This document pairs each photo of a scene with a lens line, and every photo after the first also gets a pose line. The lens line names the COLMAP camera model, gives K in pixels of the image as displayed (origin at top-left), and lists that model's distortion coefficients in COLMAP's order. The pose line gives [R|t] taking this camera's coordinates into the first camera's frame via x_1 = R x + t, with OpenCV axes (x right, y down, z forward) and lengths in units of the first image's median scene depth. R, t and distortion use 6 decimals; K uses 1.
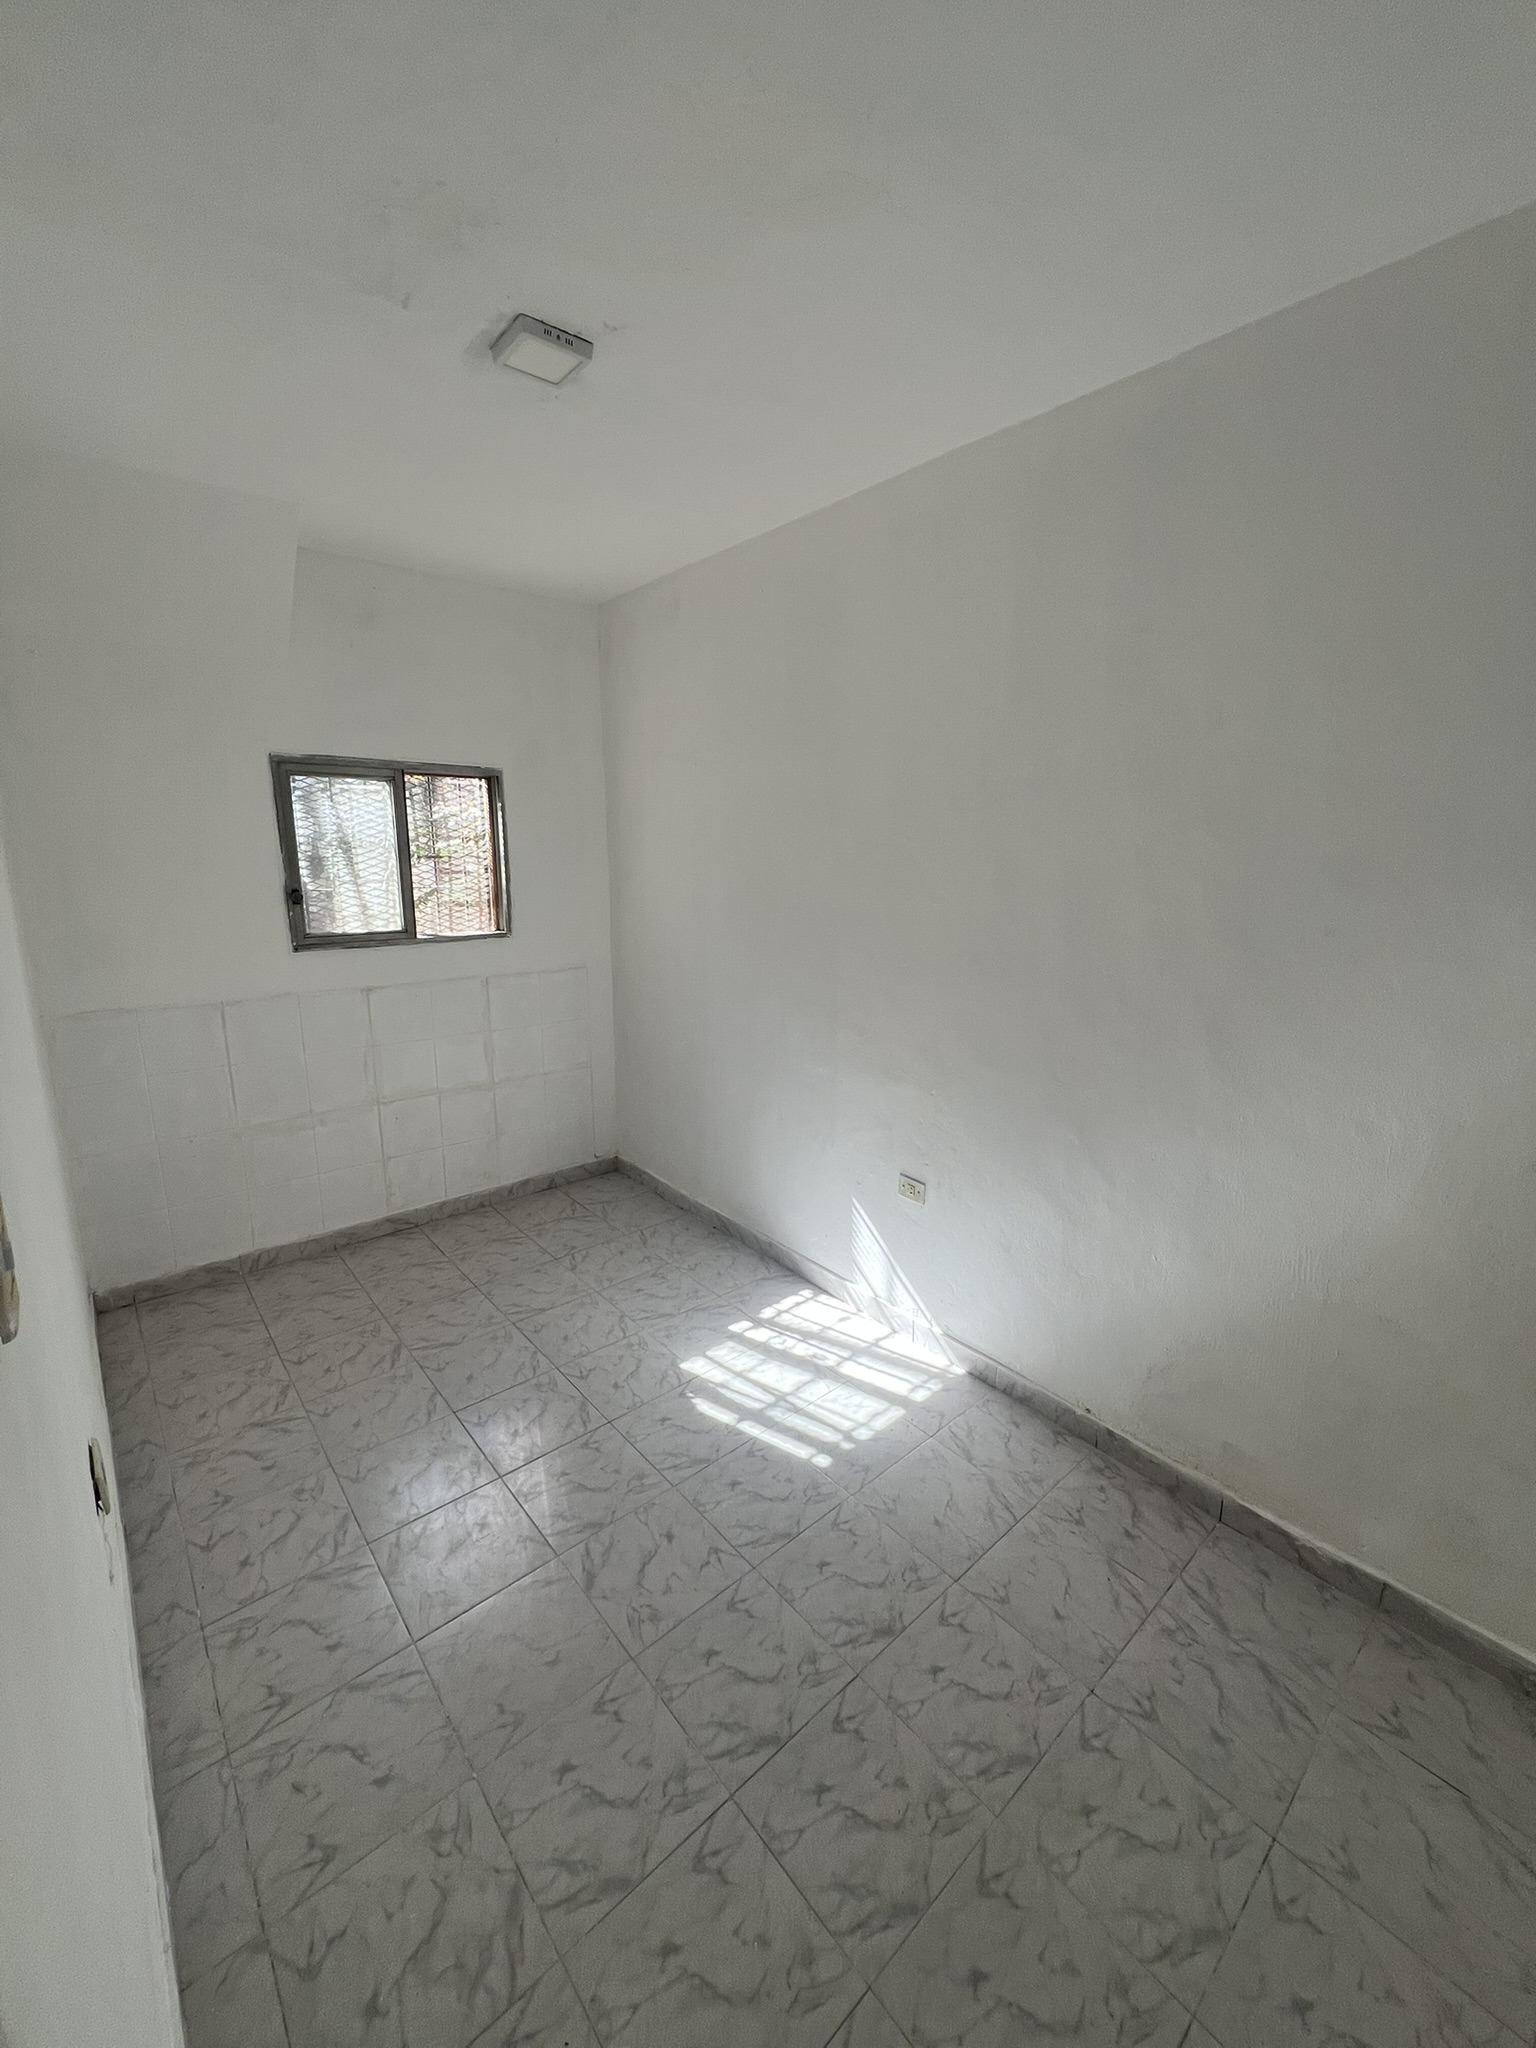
lens RADIAL K [[819.0, 0, 772.2], [0, 819.0, 1017.7], [0, 0, 1]] dist [-0.001302, -0.000412]
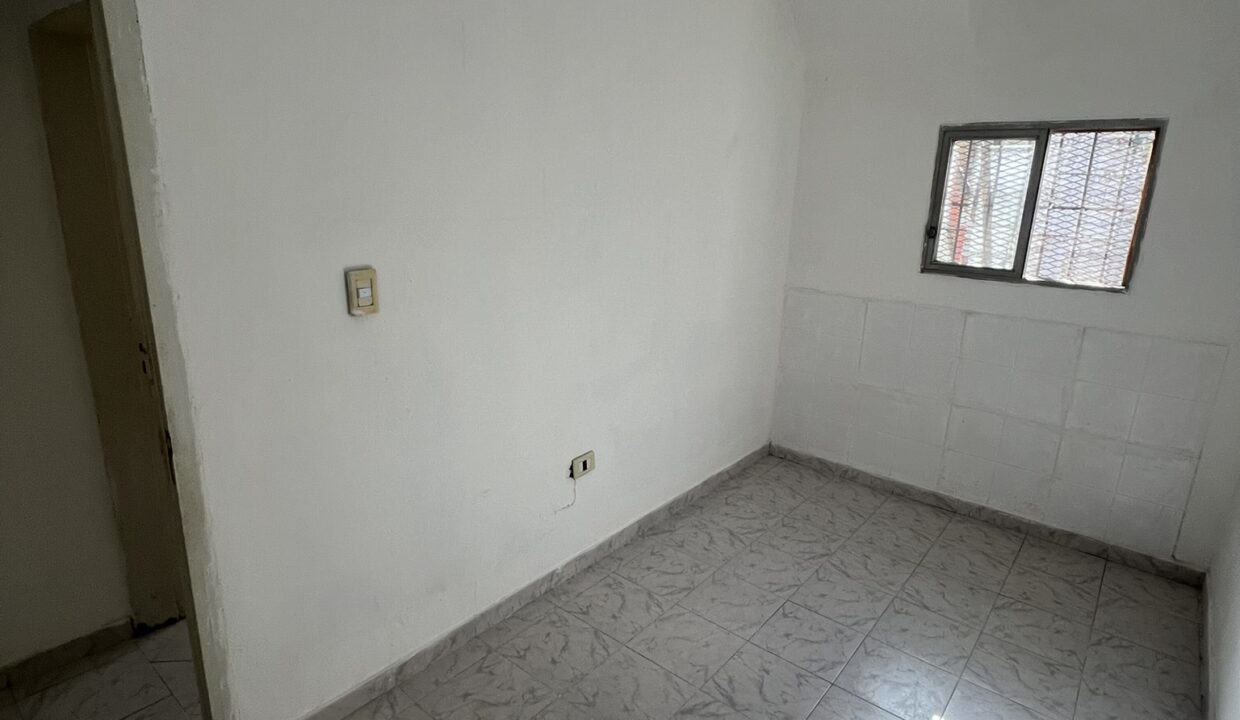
lens RADIAL K [[661.1, 0, 624.5], [0, 661.1, 355.5], [0, 0, 1]] dist [-0.001238, 0.000404]
pose [[0.155925, 0.243813, -0.957206, 0.405712], [-0.229422, 0.951497, 0.204987, -0.059832], [0.960756, 0.187641, 0.204298, 0.318563]]
